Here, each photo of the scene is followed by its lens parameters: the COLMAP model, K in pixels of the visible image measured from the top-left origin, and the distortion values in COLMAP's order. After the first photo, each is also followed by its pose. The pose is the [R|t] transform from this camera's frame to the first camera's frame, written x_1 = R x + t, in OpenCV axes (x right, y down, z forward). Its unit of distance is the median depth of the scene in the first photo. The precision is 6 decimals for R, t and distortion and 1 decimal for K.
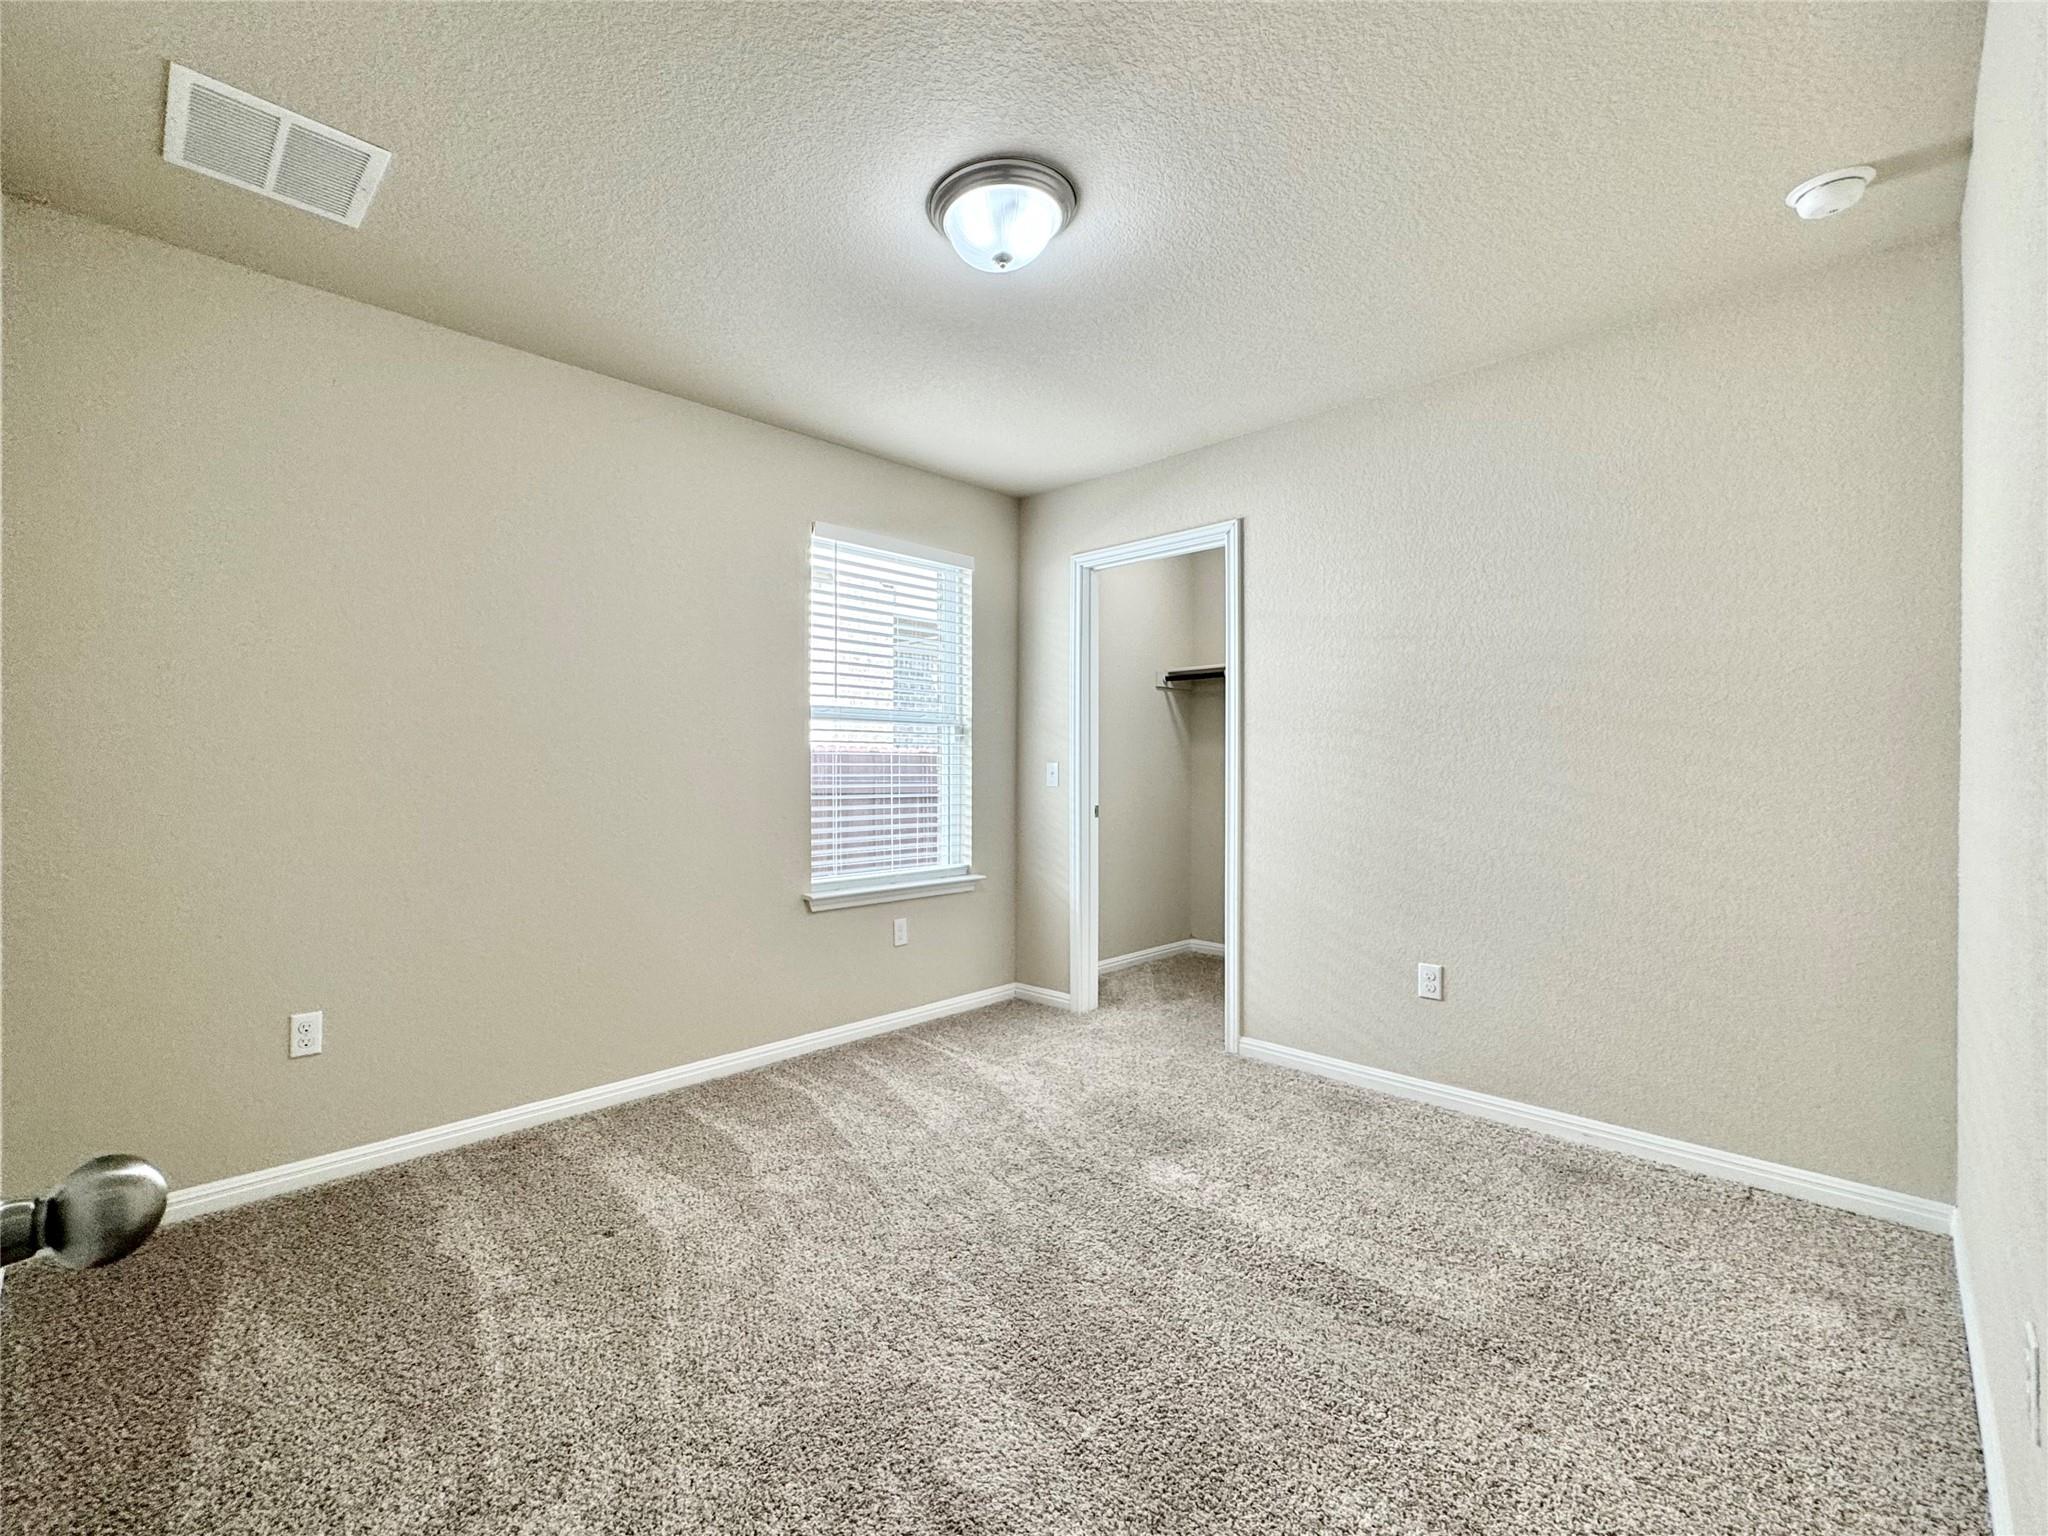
lens RADIAL K [[883.4, 0, 1018.7], [0, 883.4, 772.6], [0, 0, 1]] dist [-0.000184, -0.000402]
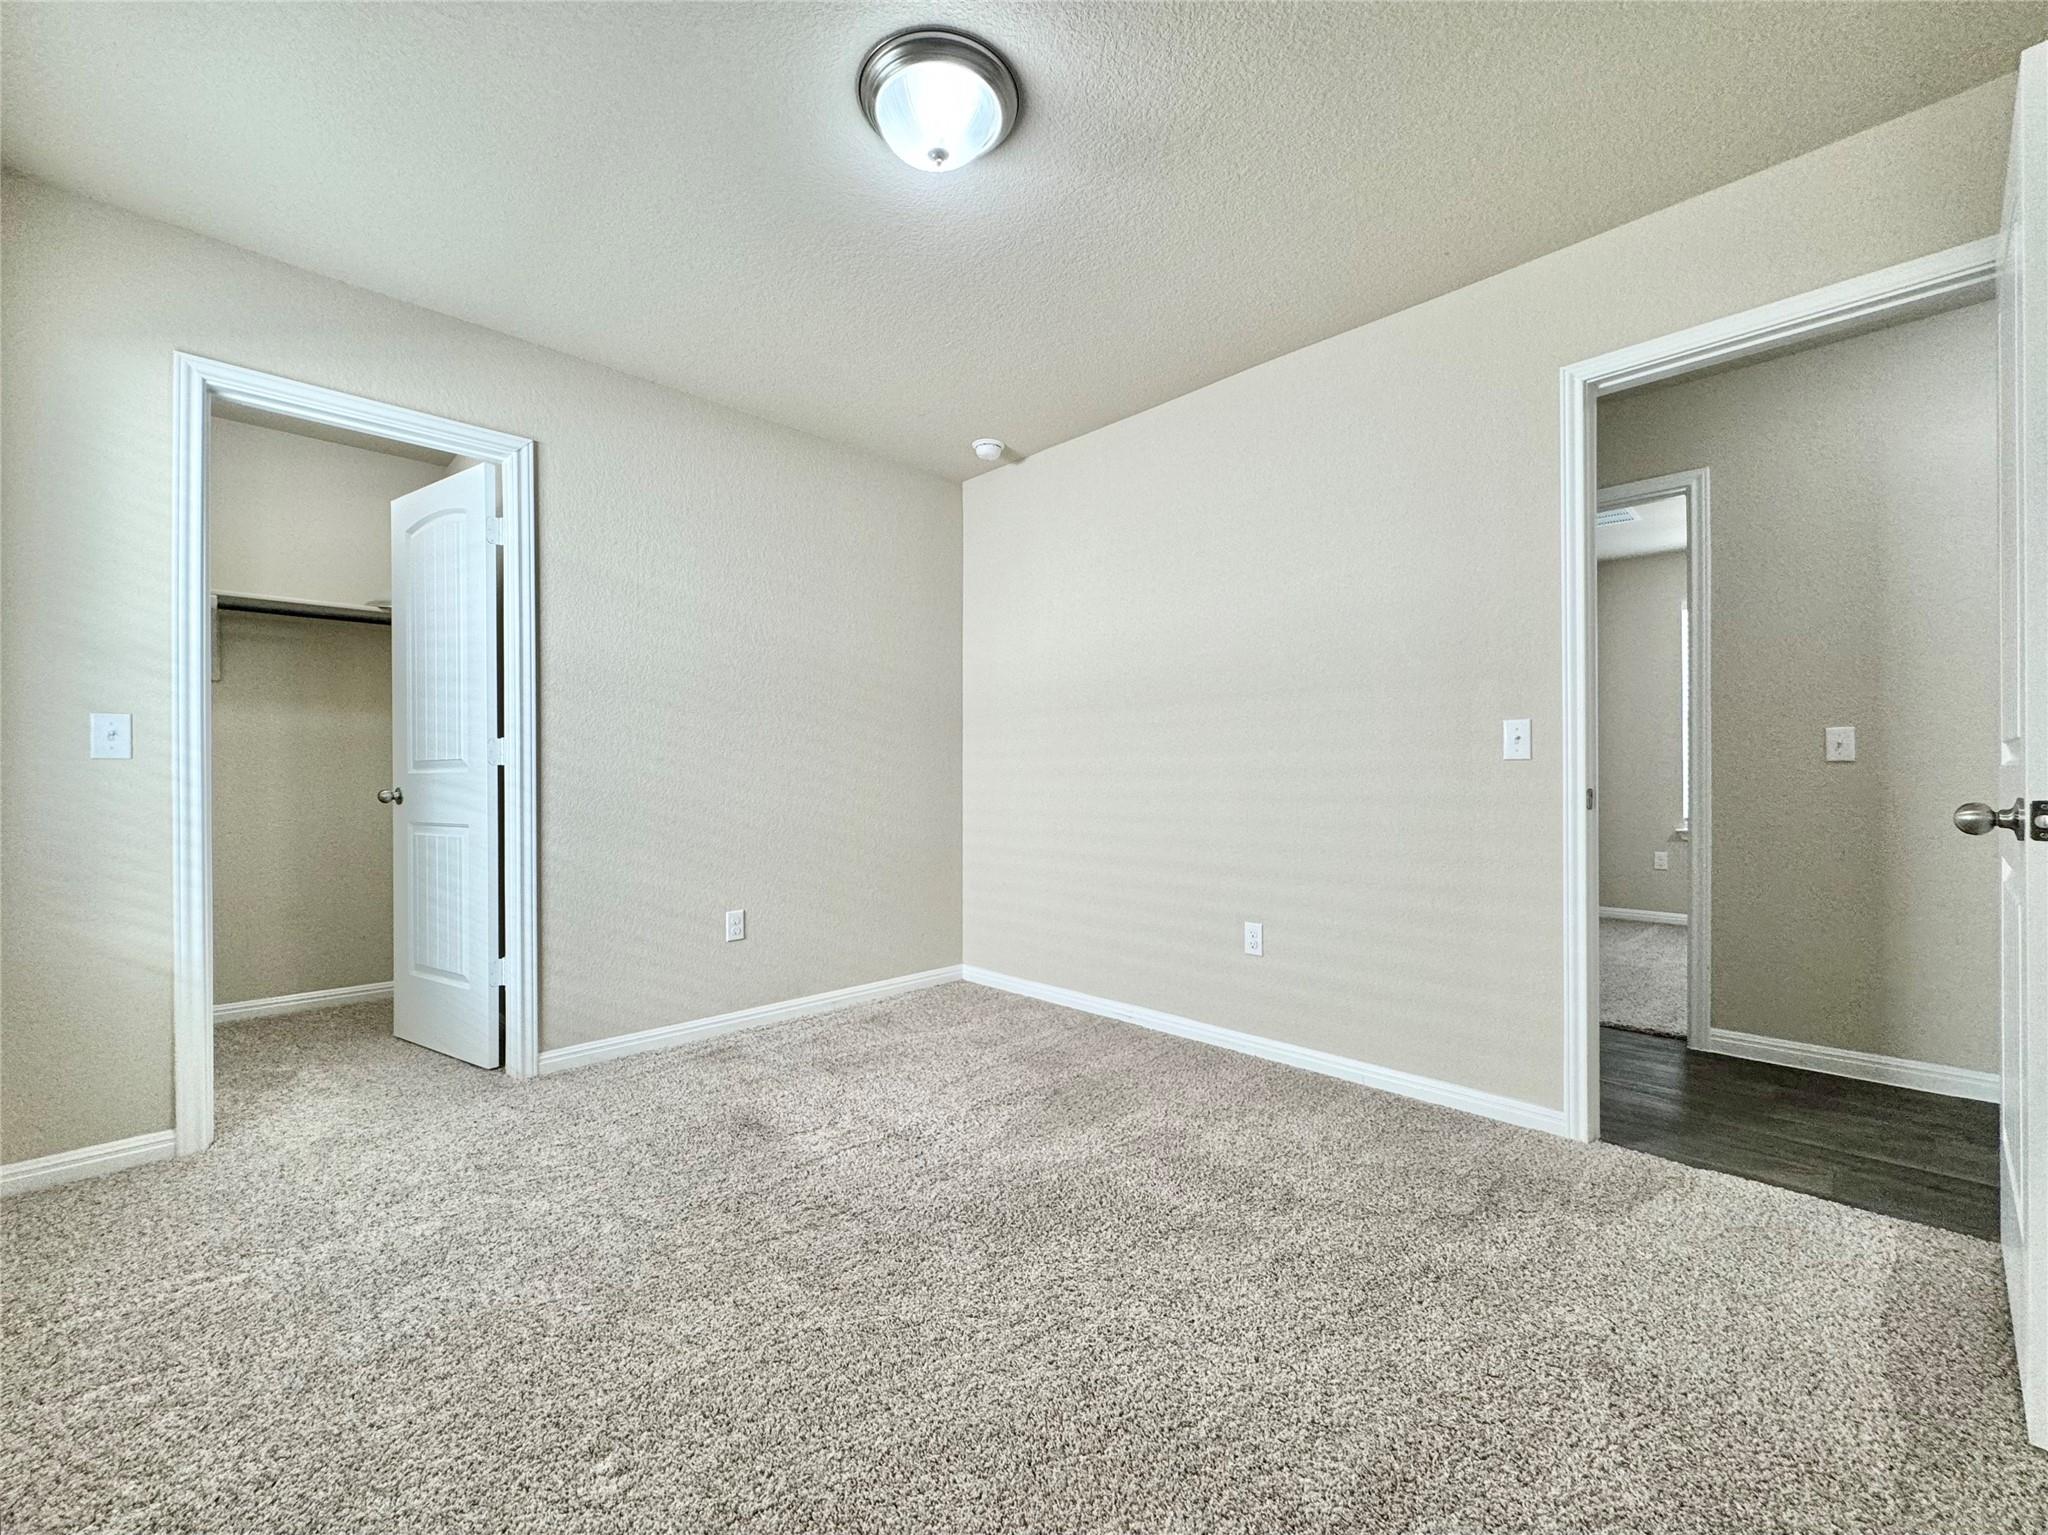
lens RADIAL K [[831.3, 0, 1023.3], [0, 831.3, 771.3], [0, 0, 1]] dist [0.001253, -0.000854]
pose [[0.021893, -0.009483, 0.999715, -0.568329], [-0.003146, 0.999949, 0.009554, 0.020742], [-0.999755, -0.003354, 0.021862, 0.556019]]
